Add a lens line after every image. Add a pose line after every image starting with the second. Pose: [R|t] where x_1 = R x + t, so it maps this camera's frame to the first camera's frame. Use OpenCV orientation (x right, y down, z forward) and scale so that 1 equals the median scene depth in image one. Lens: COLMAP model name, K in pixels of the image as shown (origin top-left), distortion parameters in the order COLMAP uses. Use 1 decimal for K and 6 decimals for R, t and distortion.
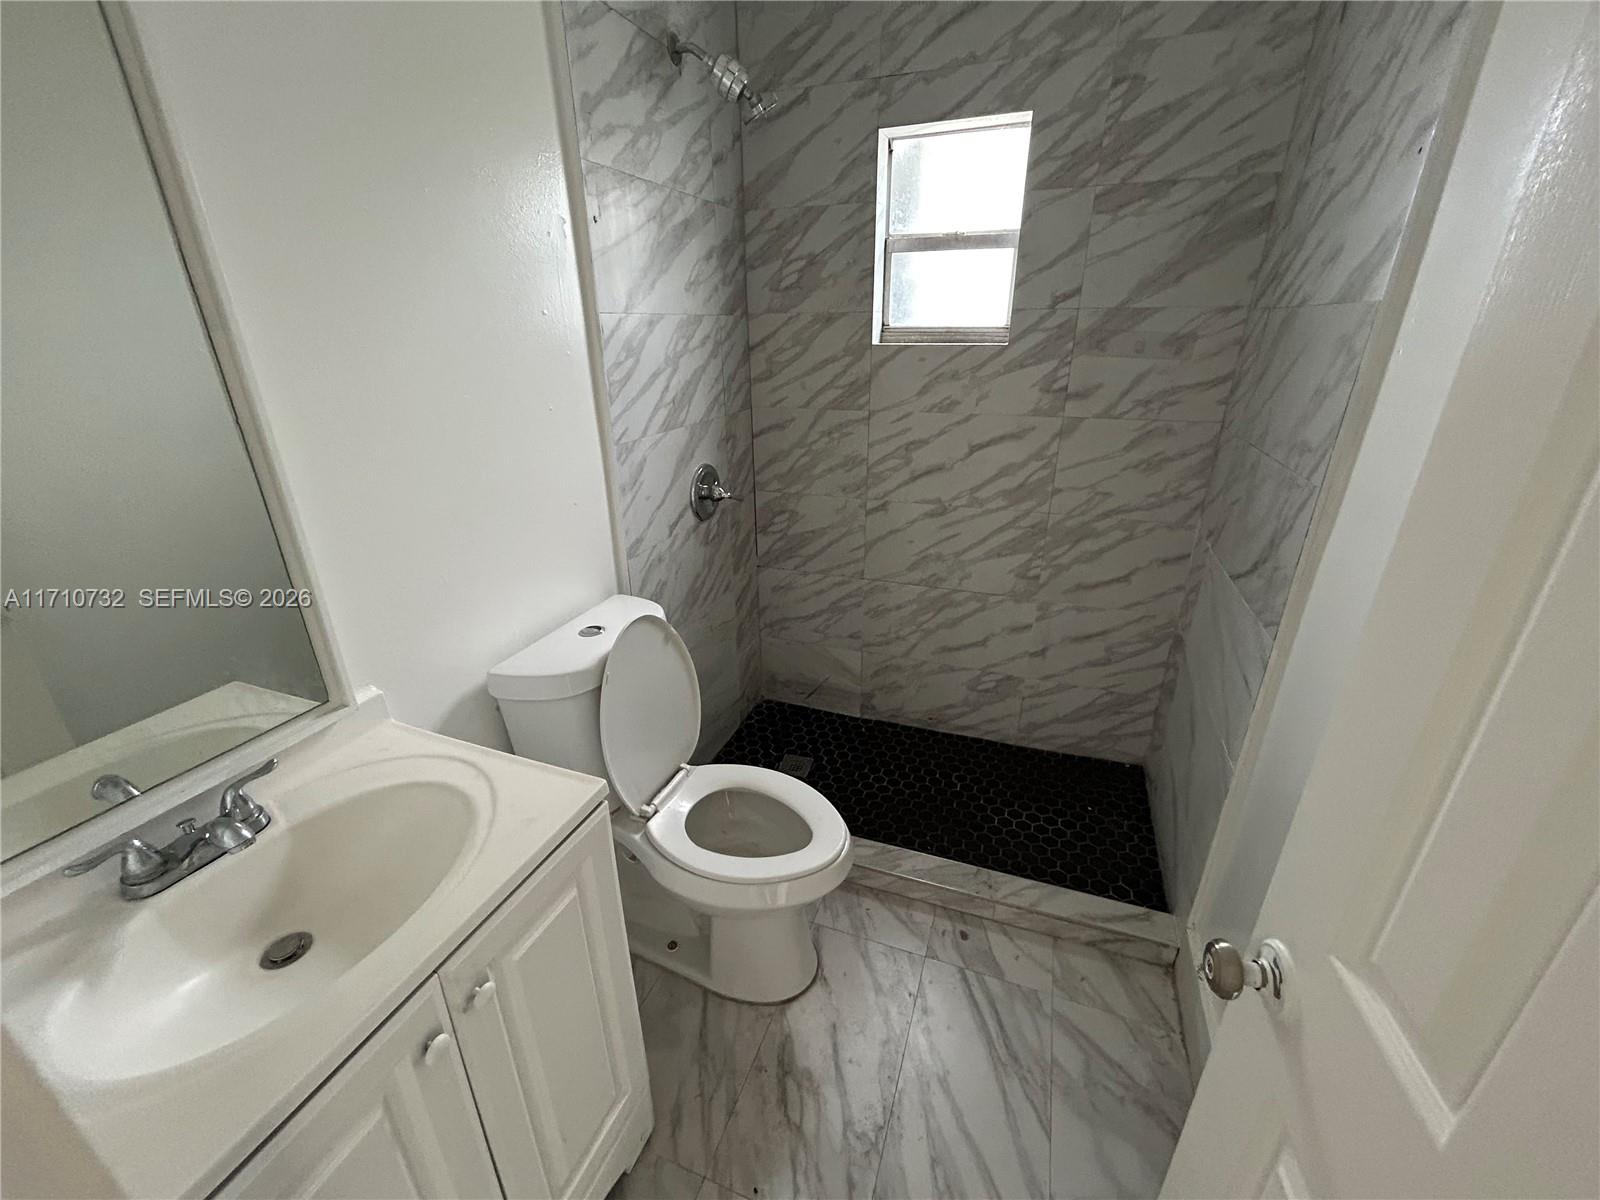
lens RADIAL K [[640.8, 0, 798.3], [0, 640.8, 597.4], [0, 0, 1]] dist [-0.005372, 0.002167]
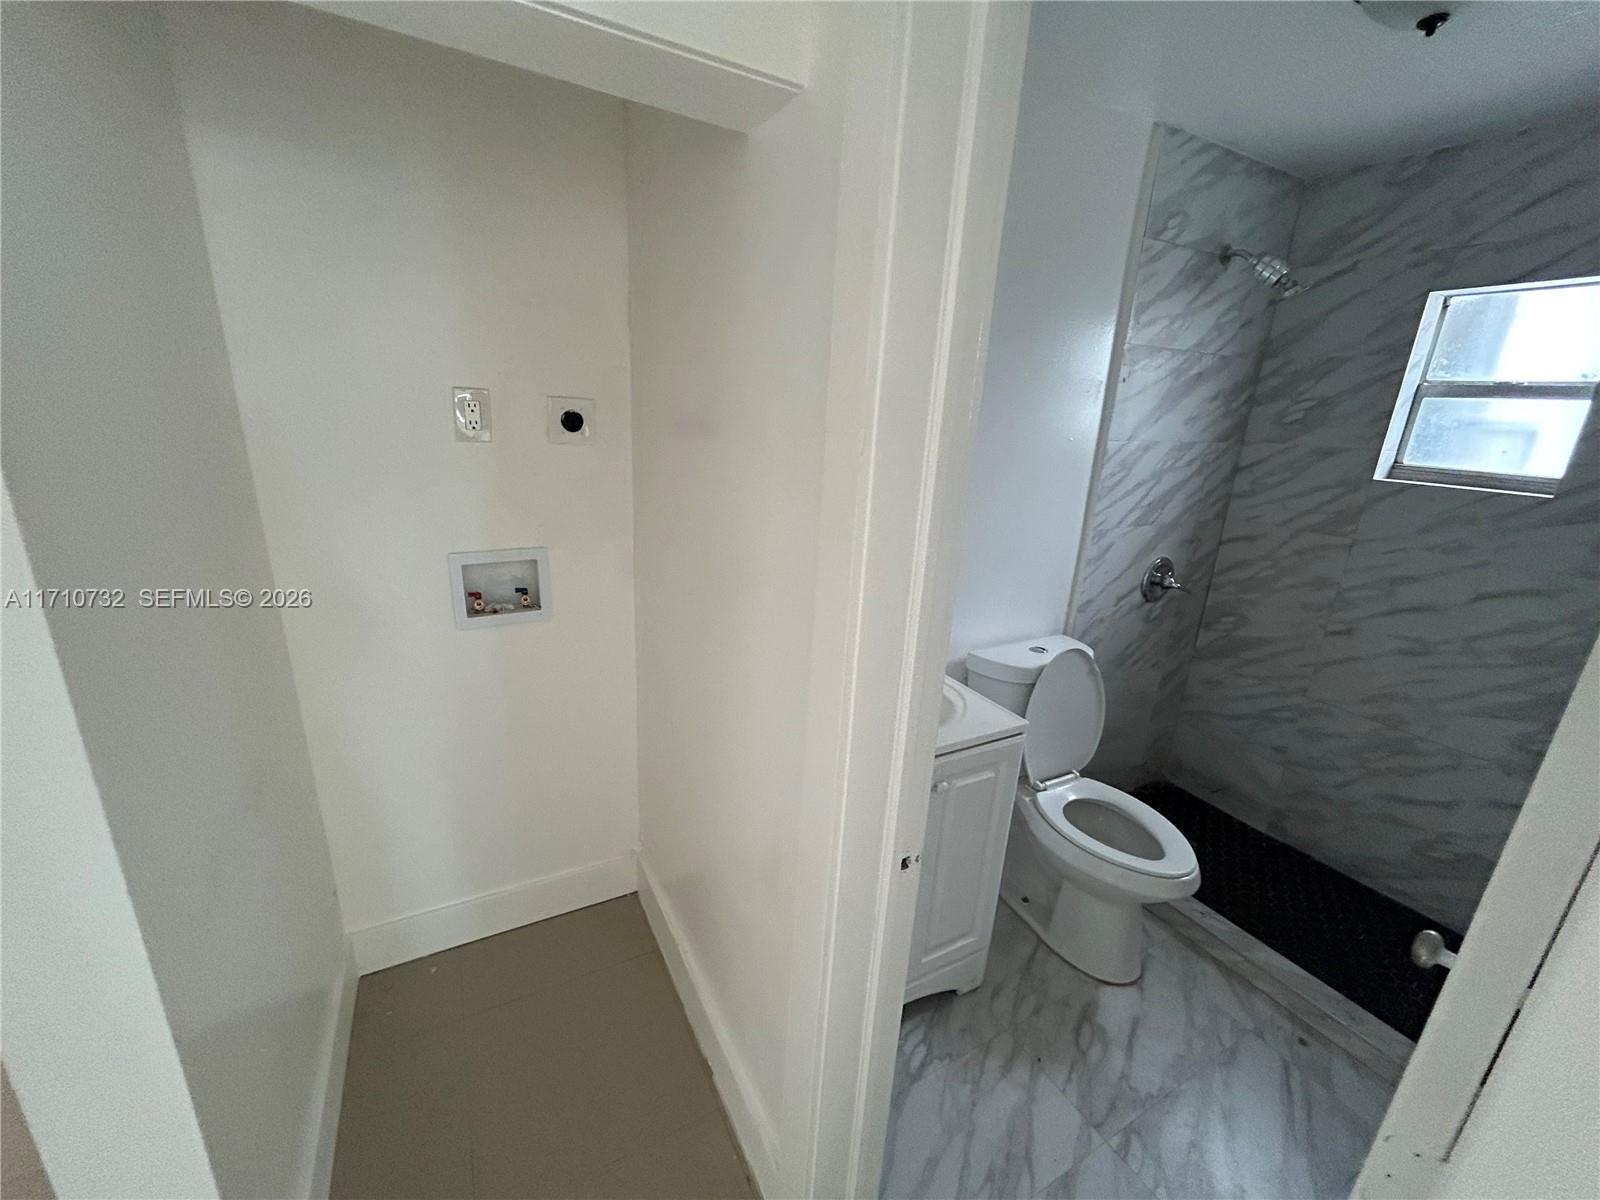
lens RADIAL K [[640.8, 0, 800.5], [0, 640.8, 598.0], [0, 0, 1]] dist [-0.005372, 0.002167]
pose [[0.757321, 0.231738, -0.610543, 0.102518], [-0.300028, 0.953877, -0.010103, 0.094542], [0.580041, 0.190831, 0.791919, -0.387364]]
